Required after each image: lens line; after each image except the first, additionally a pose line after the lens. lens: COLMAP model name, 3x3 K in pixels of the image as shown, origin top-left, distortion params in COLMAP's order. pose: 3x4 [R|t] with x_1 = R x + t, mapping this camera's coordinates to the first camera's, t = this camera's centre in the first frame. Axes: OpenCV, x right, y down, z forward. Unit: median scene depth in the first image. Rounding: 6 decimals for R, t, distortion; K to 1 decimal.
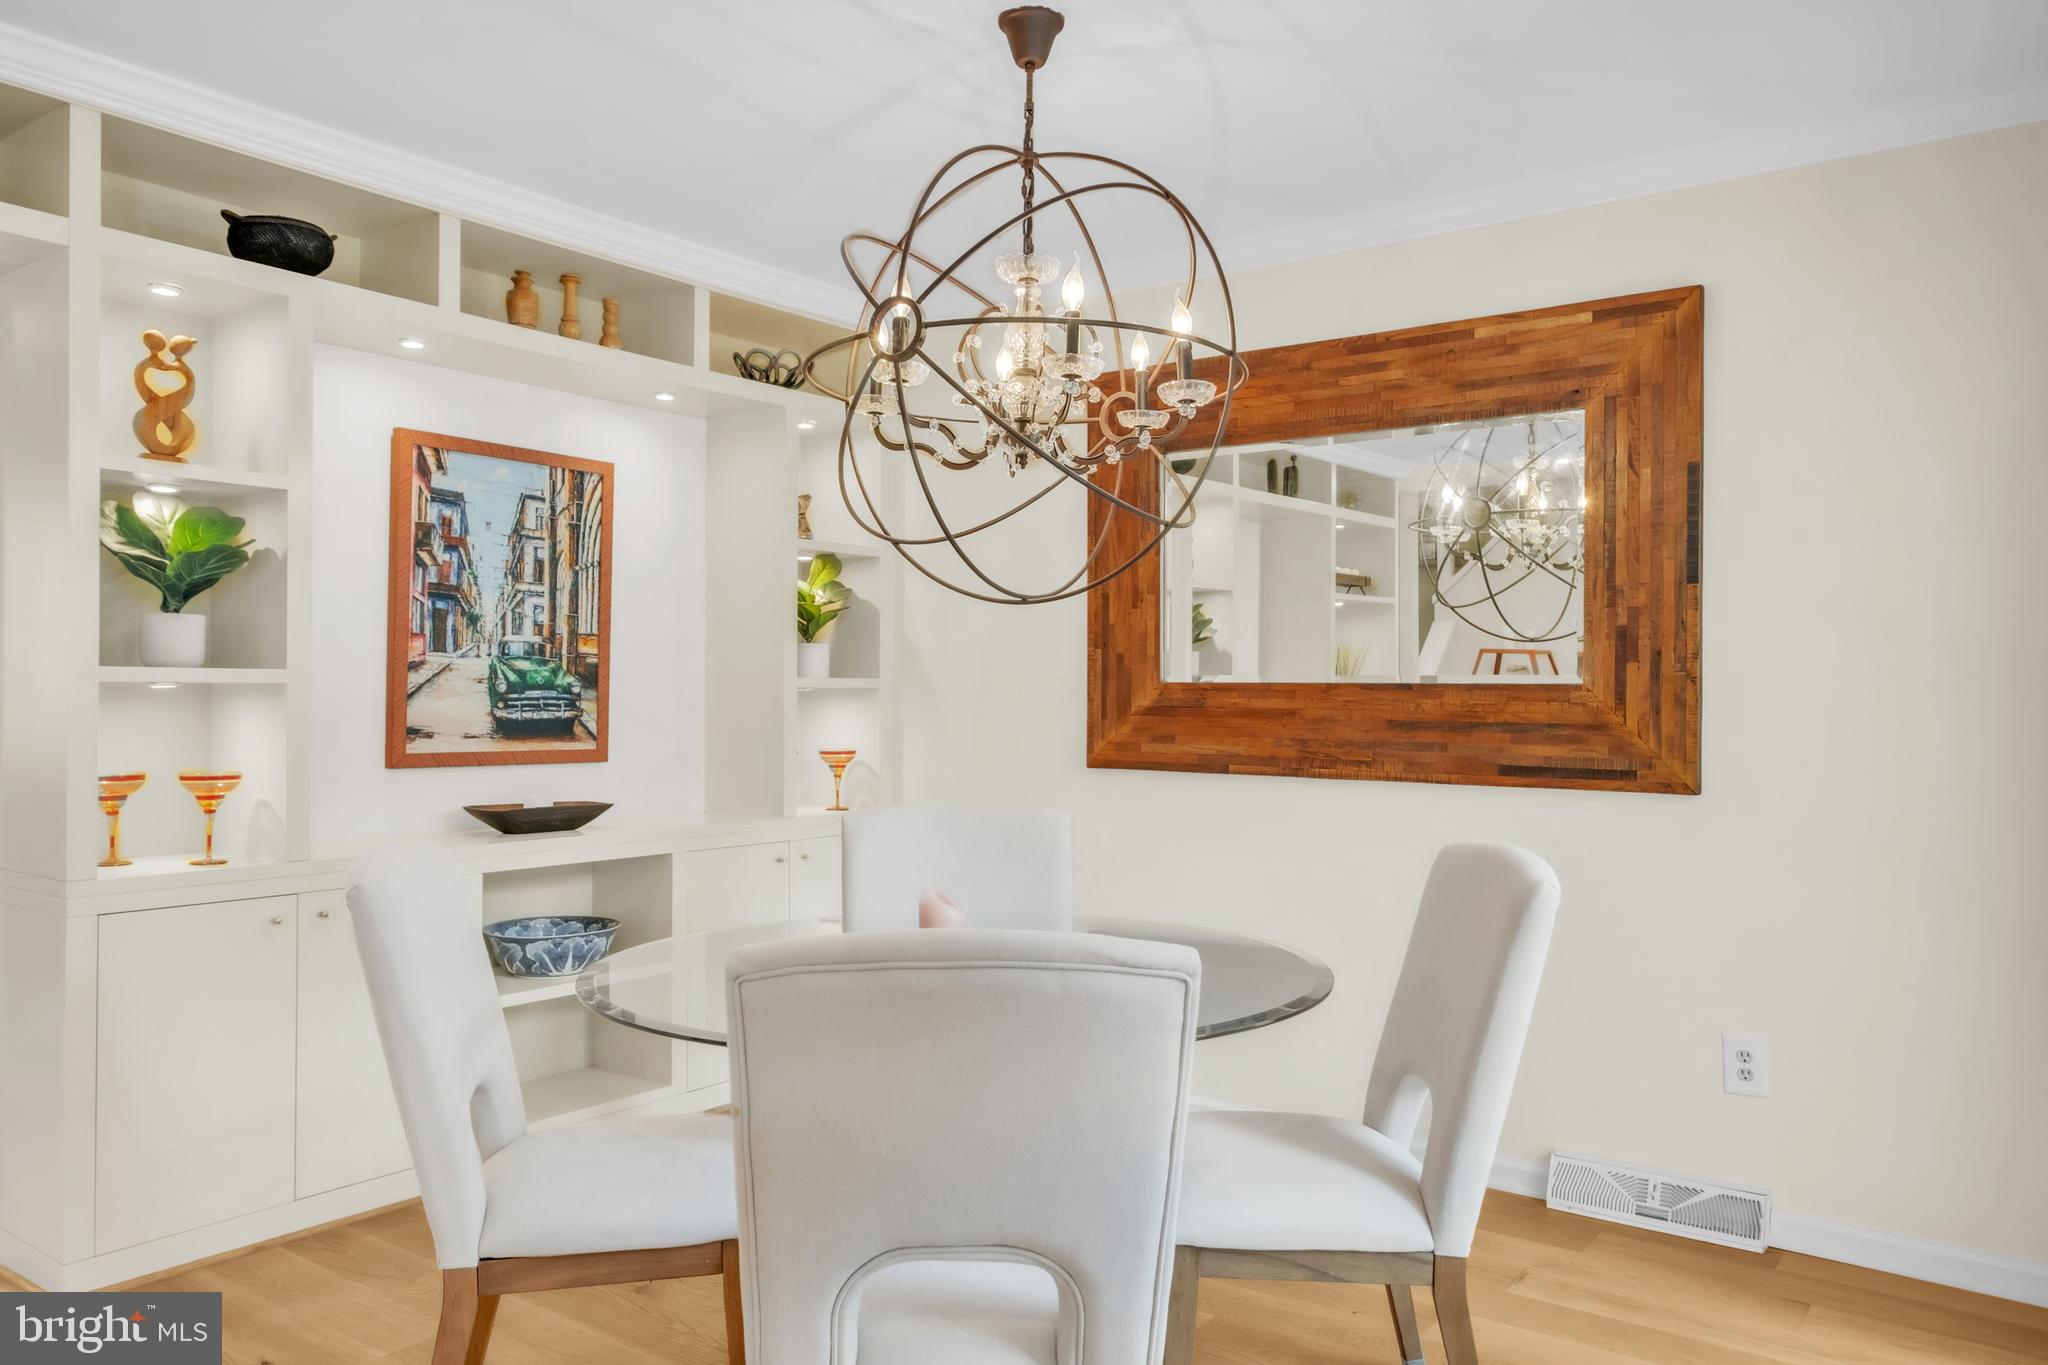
lens RADIAL K [[1444.7, 0, 996.7], [0, 1444.7, 697.6], [0, 0, 1]] dist [0.007734, 0.006928]
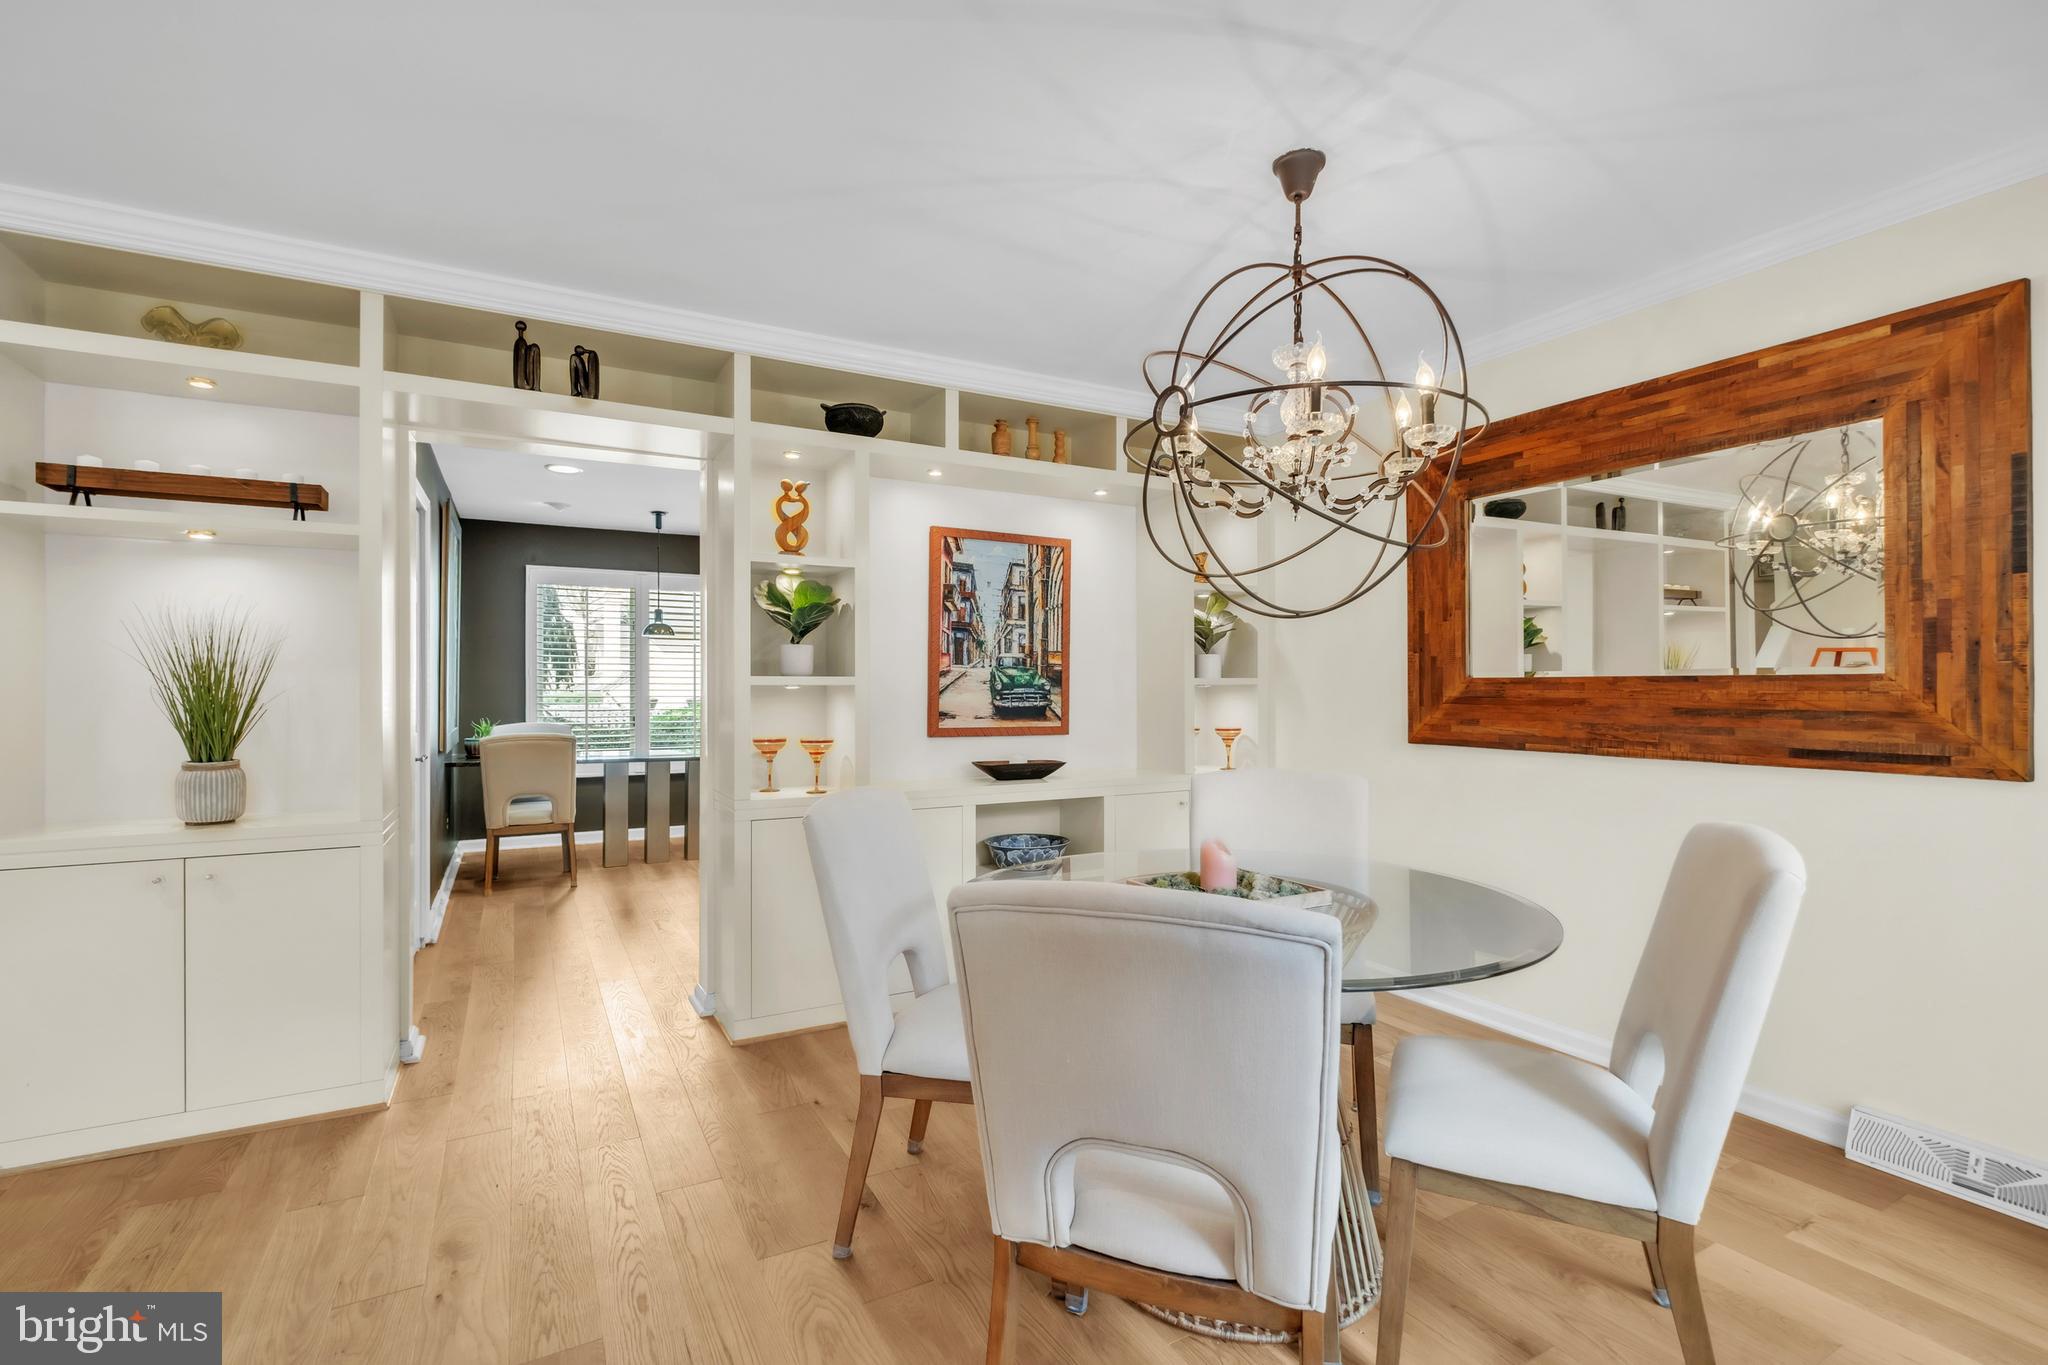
lens RADIAL K [[903.1, 0, 1016.5], [0, 903.1, 688.5], [0, 0, 1]] dist [-0.003927, 0.000807]
pose [[0.912131, -0.008041, -0.409821, 0.082744], [0.006305, 0.999965, -0.005587, 0.000882], [0.409851, 0.002513, 0.912149, 0.116967]]
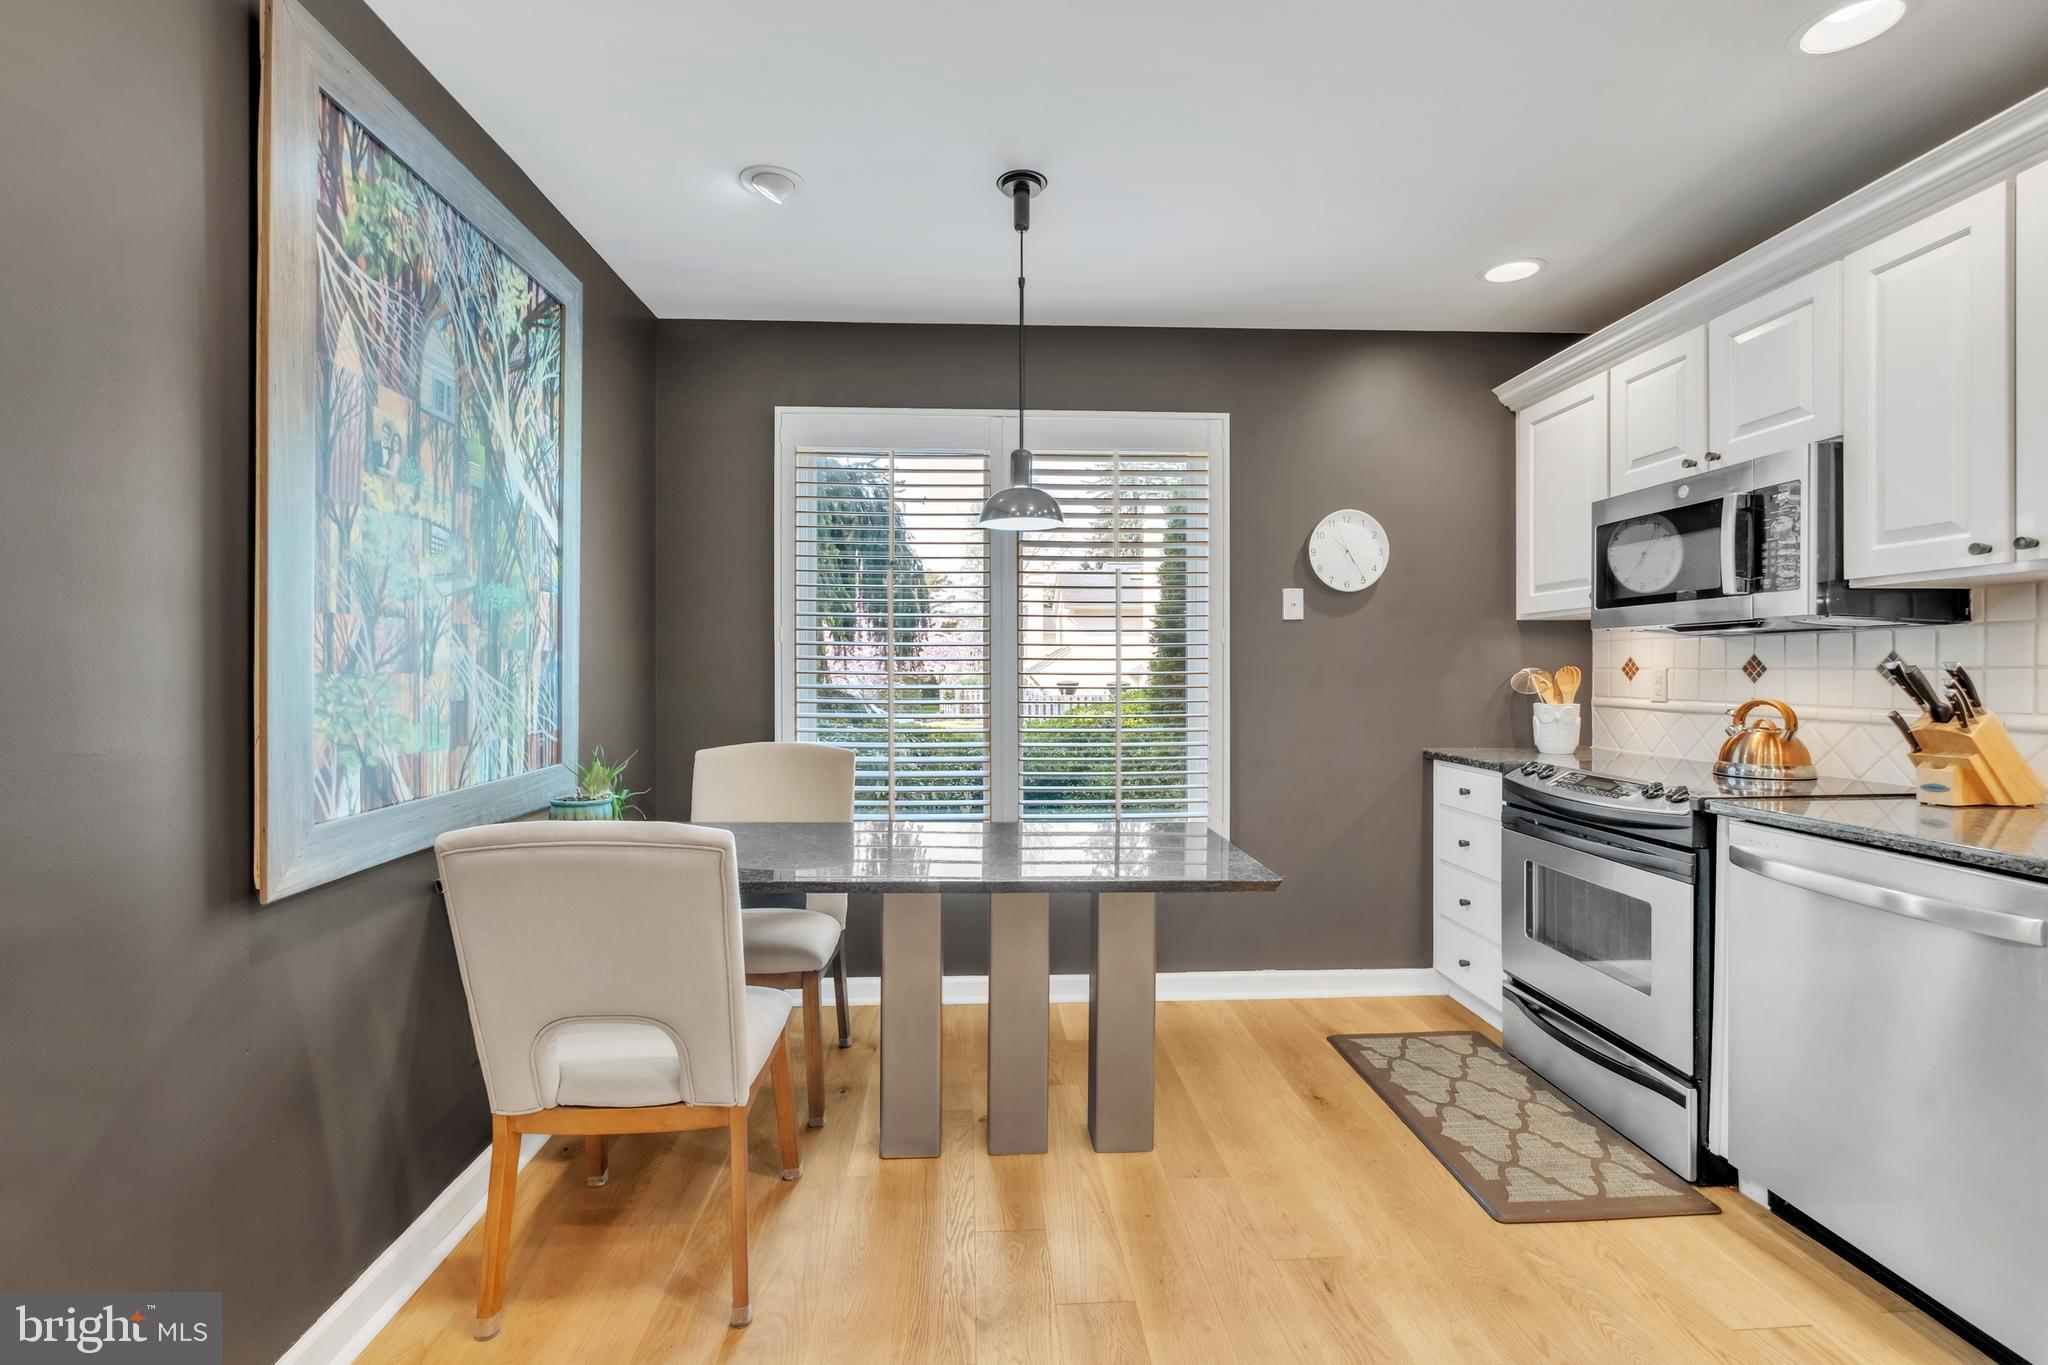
lens RADIAL K [[903.1, 0, 1015.4], [0, 903.1, 679.6], [0, 0, 1]] dist [-0.003927, 0.000807]
pose [[0.643915, -0.004982, -0.765081, -0.749258], [-0.004339, 0.999939, -0.010163, 0.003456], [0.765085, 0.009863, 0.643854, 0.983144]]
